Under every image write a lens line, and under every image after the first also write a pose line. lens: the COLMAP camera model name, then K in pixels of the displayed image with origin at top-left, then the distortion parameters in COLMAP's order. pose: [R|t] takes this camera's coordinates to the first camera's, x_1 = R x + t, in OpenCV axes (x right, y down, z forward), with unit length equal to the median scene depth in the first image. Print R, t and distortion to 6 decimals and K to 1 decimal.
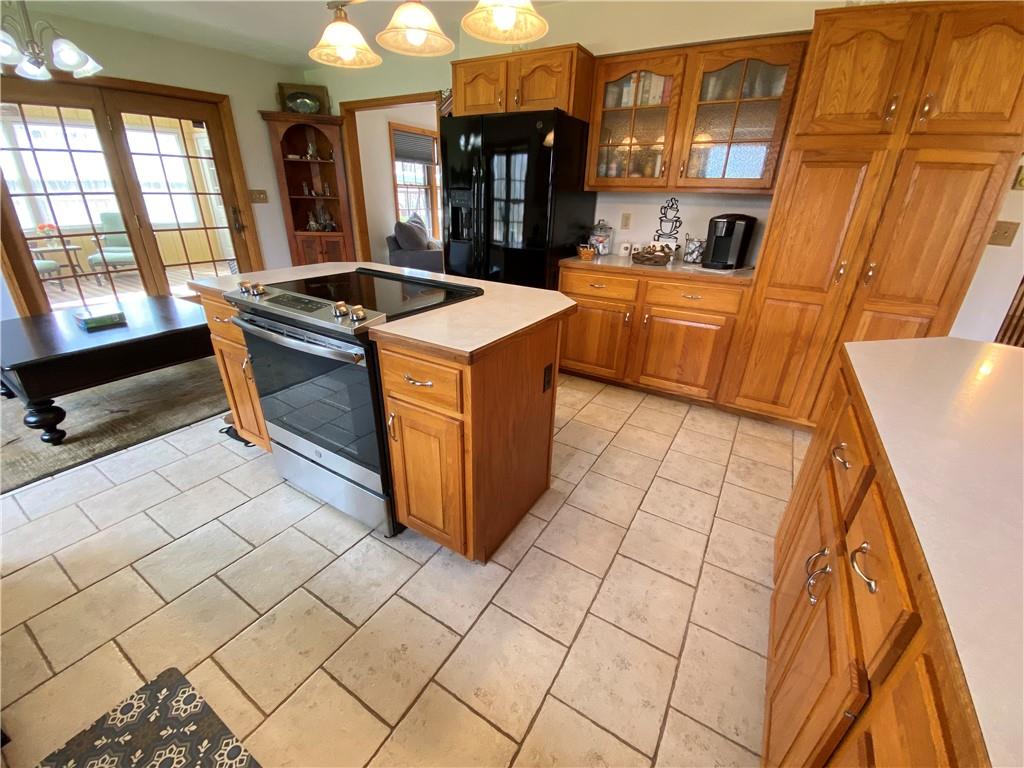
lens RADIAL K [[419.8, 0, 515.1], [0, 419.8, 385.6], [0, 0, 1]] dist [-0.005197, -0.009689]
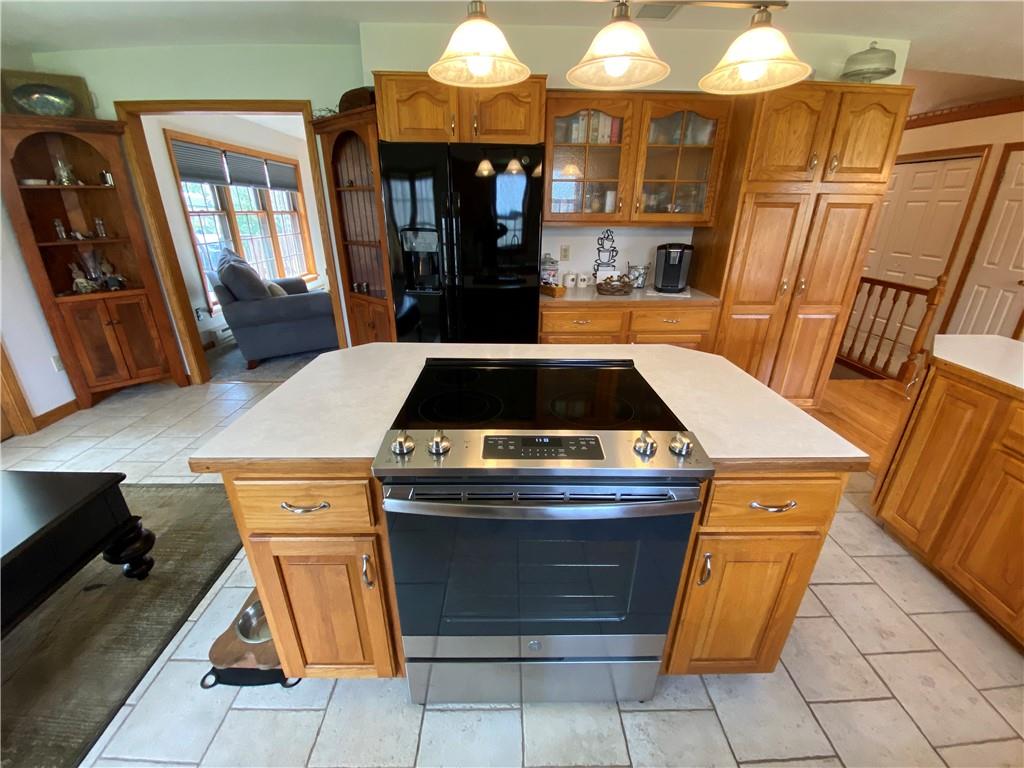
lens RADIAL K [[419.8, 0, 519.6], [0, 419.8, 384.4], [0, 0, 1]] dist [-0.005197, -0.009689]
pose [[0.843283, -0.221448, 0.489728, -0.462415], [0.233279, 0.971679, 0.037686, -0.177782], [-0.484204, 0.082463, 0.871060, 0.244322]]
